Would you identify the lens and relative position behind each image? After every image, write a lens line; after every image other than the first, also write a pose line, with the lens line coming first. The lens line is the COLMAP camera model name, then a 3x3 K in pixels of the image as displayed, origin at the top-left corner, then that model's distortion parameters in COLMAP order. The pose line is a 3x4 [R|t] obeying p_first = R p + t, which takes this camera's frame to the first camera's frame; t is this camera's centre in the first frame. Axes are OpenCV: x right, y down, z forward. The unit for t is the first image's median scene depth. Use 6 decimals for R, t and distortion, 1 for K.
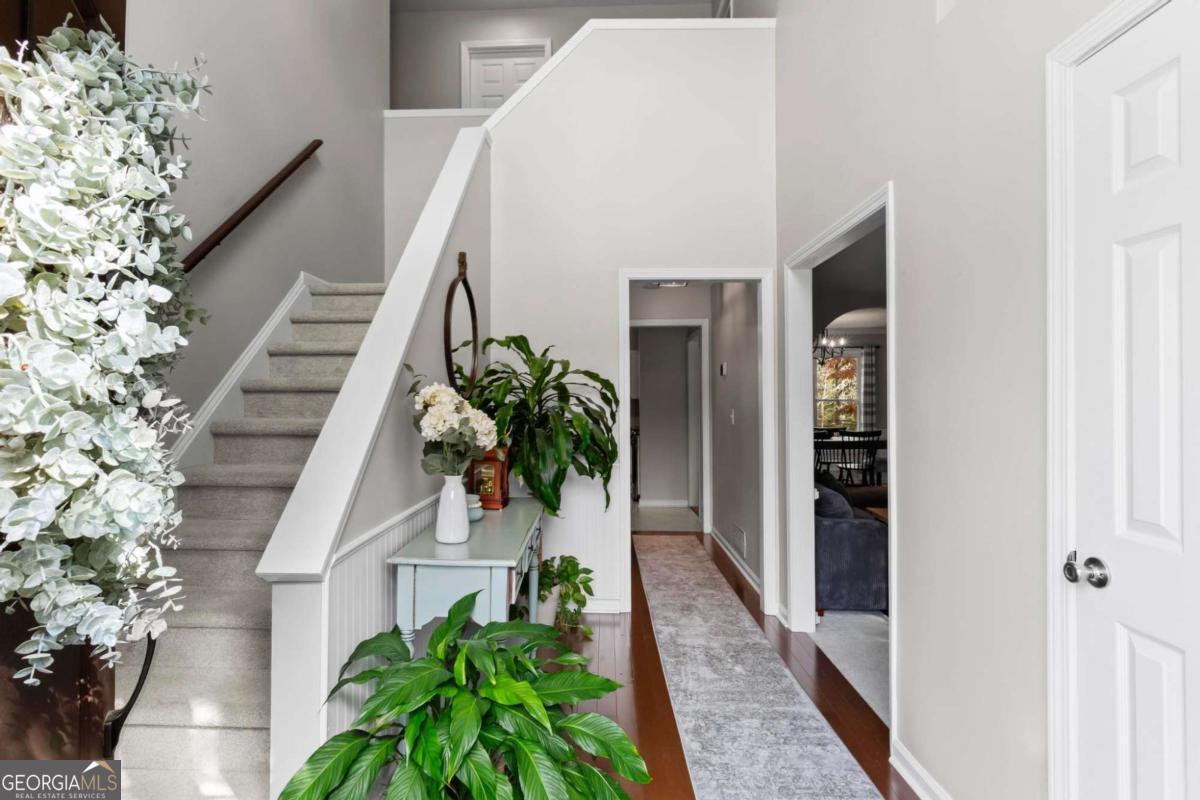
lens RADIAL K [[581.4, 0, 597.3], [0, 581.4, 384.2], [0, 0, 1]] dist [-0.000560, 0.000091]
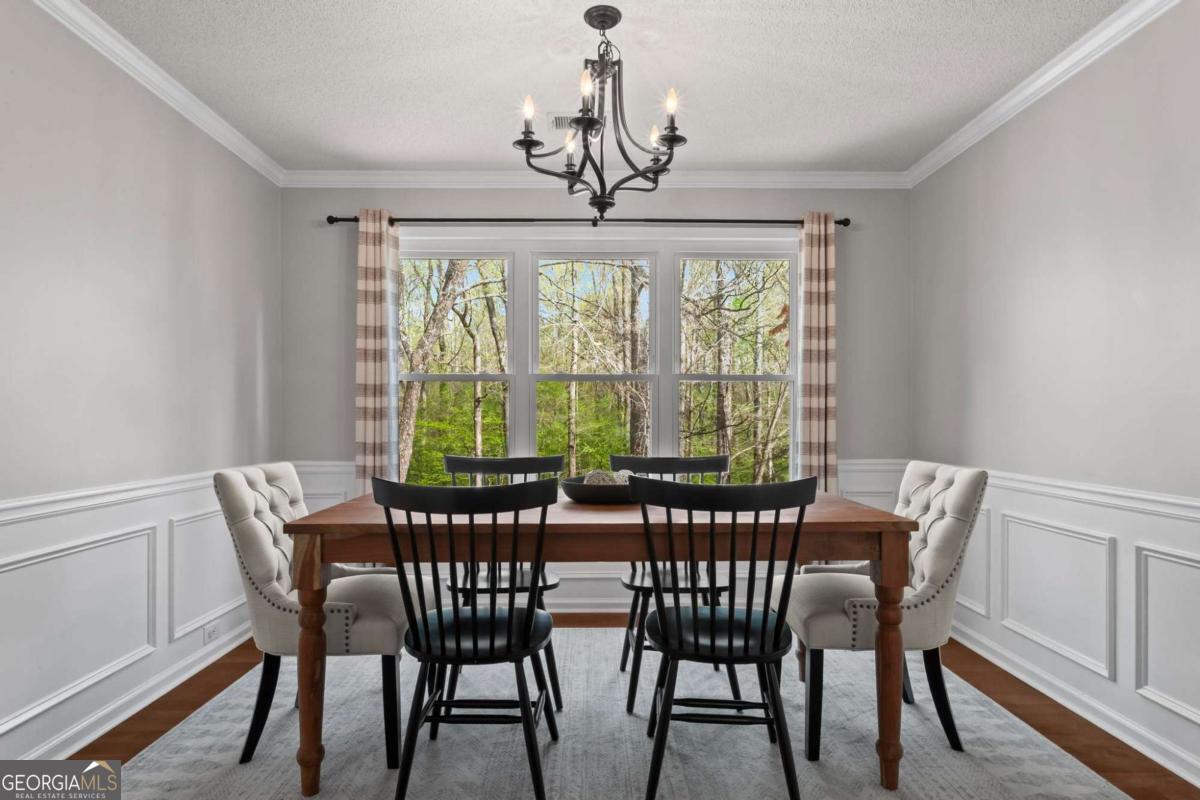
lens RADIAL K [[687.6, 0, 592.7], [0, 687.6, 409.9], [0, 0, 1]] dist [-0.016443, 0.000232]
pose [[0.998980, 0.001400, 0.045136, 0.342279], [-0.002497, 0.999702, 0.024269, 0.041362], [-0.045088, -0.024357, 0.998686, 0.649341]]
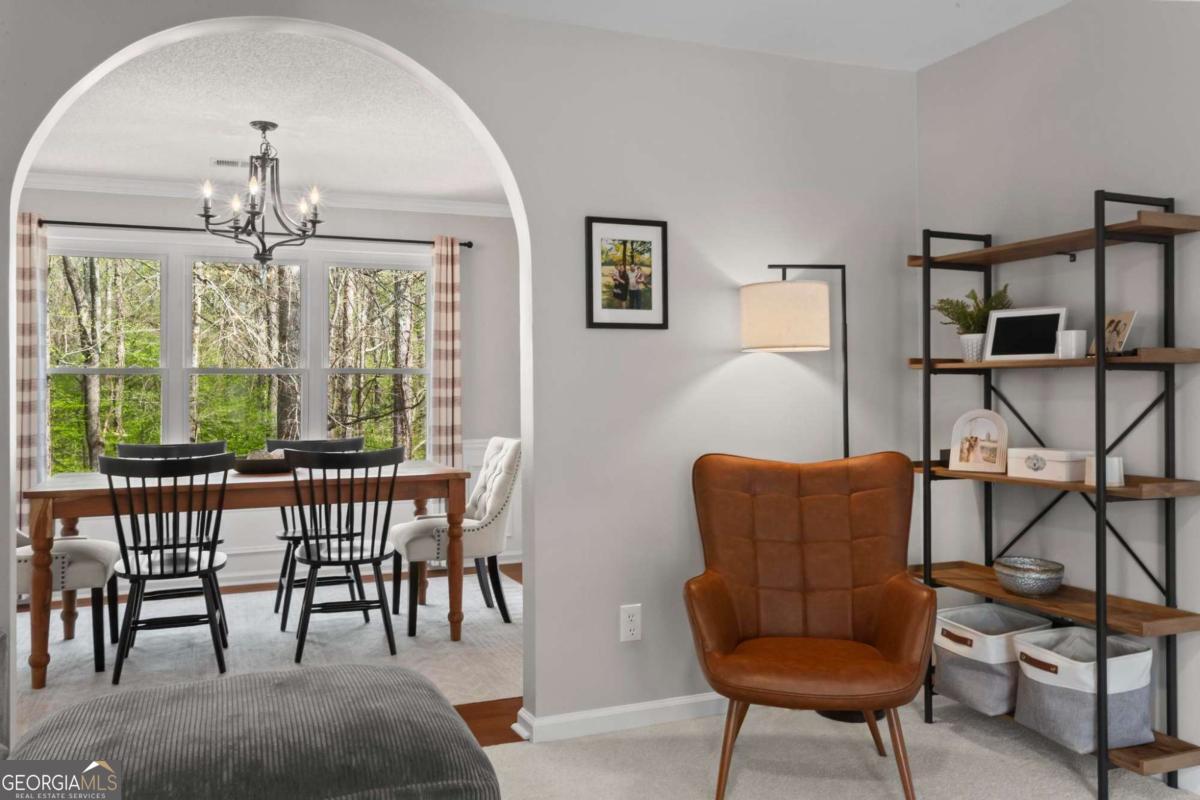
lens RADIAL K [[927.0, 0, 600.9], [0, 927.0, 370.8], [0, 0, 1]] dist [0.014375, -0.001746]
pose [[0.906128, 0.003894, 0.422985, 0.310490], [-0.007563, 0.999947, 0.006996, 0.023821], [-0.422935, -0.009539, 0.906110, 0.378778]]
